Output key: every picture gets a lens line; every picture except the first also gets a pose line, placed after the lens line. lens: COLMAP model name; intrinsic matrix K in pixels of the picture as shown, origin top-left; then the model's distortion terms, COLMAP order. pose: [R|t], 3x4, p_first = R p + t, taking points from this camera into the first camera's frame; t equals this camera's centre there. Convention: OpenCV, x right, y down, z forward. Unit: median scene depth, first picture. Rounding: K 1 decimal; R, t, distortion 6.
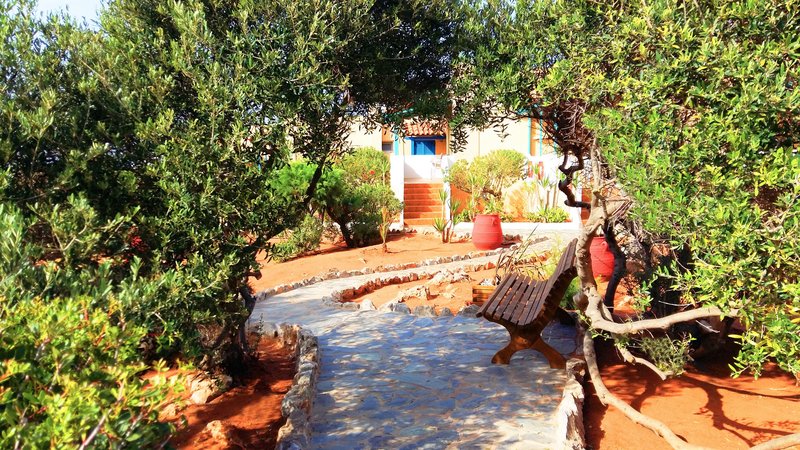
lens RADIAL K [[593.2, 0, 399.2], [0, 593.2, 224.5], [0, 0, 1]] dist [-0.036460, -0.009848]
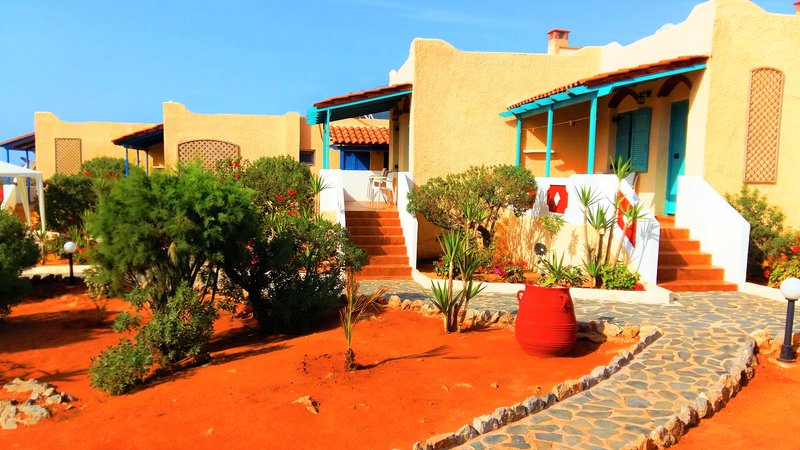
lens RADIAL K [[593.2, 0, 401.0], [0, 593.2, 226.6], [0, 0, 1]] dist [-0.036460, -0.009848]
pose [[0.984568, 0.019695, 0.173891, -0.058007], [-0.015076, 0.999498, -0.027848, -0.045775], [-0.174353, 0.024797, 0.984371, 0.446116]]
